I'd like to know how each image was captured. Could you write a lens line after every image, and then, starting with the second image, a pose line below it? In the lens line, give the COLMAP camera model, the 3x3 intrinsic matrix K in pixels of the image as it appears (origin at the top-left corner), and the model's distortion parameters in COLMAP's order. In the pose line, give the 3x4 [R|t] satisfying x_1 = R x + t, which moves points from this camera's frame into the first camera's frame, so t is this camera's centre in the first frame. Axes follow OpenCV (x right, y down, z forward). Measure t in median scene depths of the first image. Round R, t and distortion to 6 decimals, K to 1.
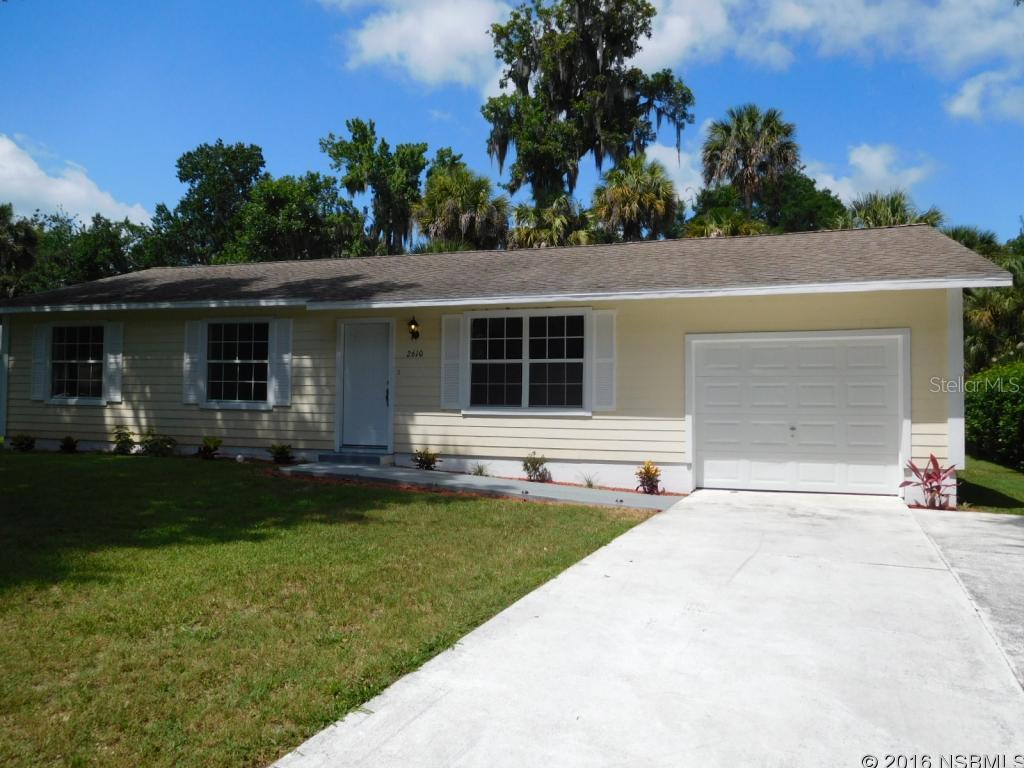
lens RADIAL K [[752.9, 0, 512.0], [0, 752.9, 384.0], [0, 0, 1]] dist [-0.024537, 0.001922]
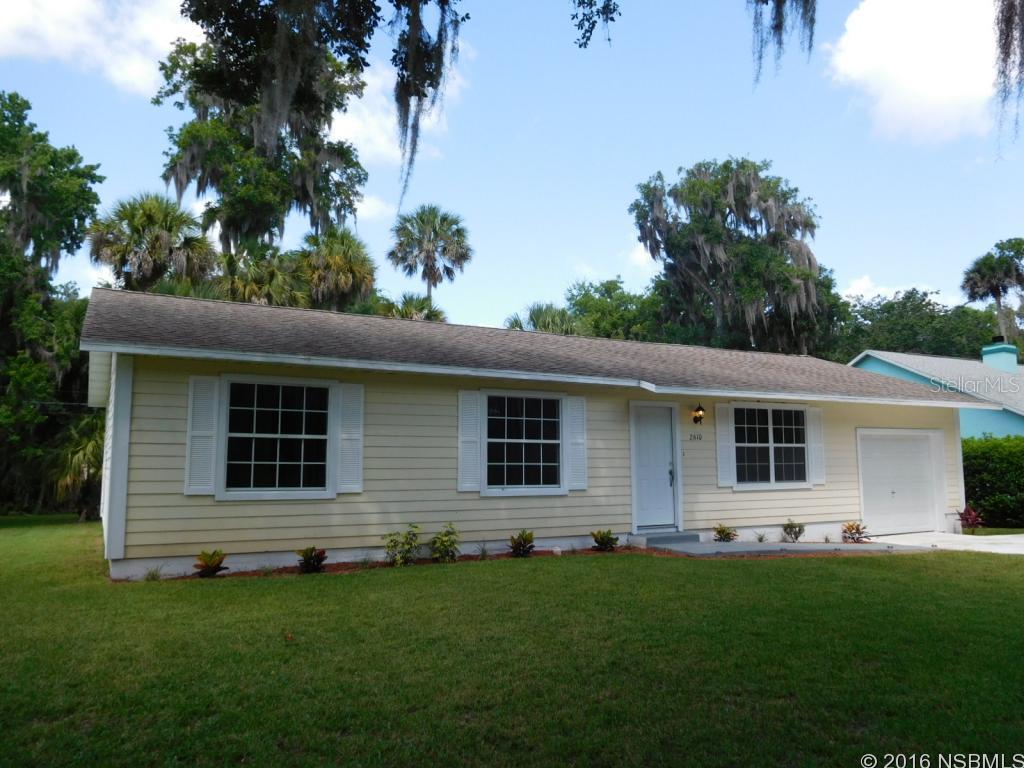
lens RADIAL K [[836.0, 0, 512.0], [0, 836.0, 384.0], [0, 0, 1]] dist [-0.039593, 0.000895]
pose [[0.657580, 0.063908, 0.750670, -1.250903], [0.003876, 0.996096, -0.088197, -0.011260], [-0.753375, 0.060906, 0.654764, 0.413394]]
